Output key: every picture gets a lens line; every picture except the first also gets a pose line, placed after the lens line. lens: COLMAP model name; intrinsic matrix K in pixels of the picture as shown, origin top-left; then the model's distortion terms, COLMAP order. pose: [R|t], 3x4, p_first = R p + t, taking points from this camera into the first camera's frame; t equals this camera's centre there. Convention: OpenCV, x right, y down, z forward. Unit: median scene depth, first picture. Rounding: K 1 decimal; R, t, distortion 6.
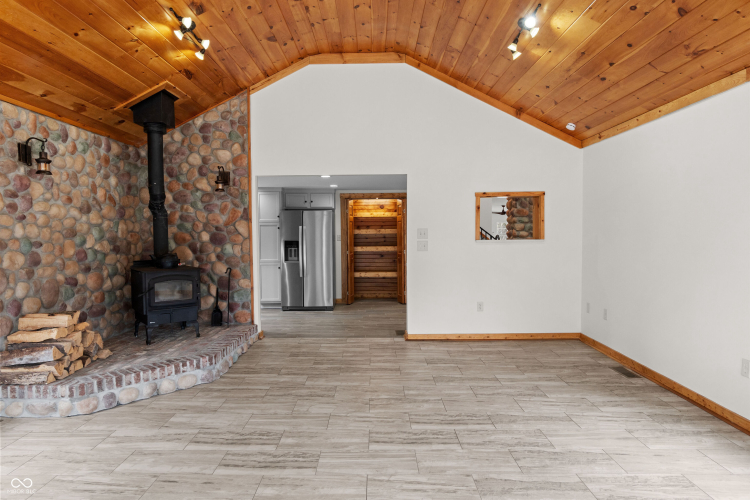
lens RADIAL K [[446.8, 0, 375.0], [0, 446.8, 250.0], [0, 0, 1]] dist [-0.001030, -0.000223]
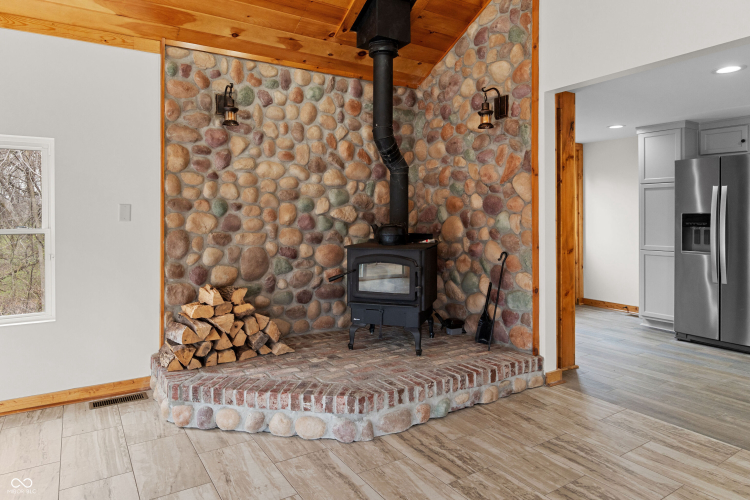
lens RADIAL K [[468.4, 0, 375.2], [0, 468.4, 216.6], [0, 0, 1]] dist [-0.003025, -0.000765]
pose [[0.534085, 0.005182, -0.845415, 0.148275], [-0.035912, 0.999218, -0.016563, 0.010805], [0.844667, 0.039206, 0.533854, 0.630888]]
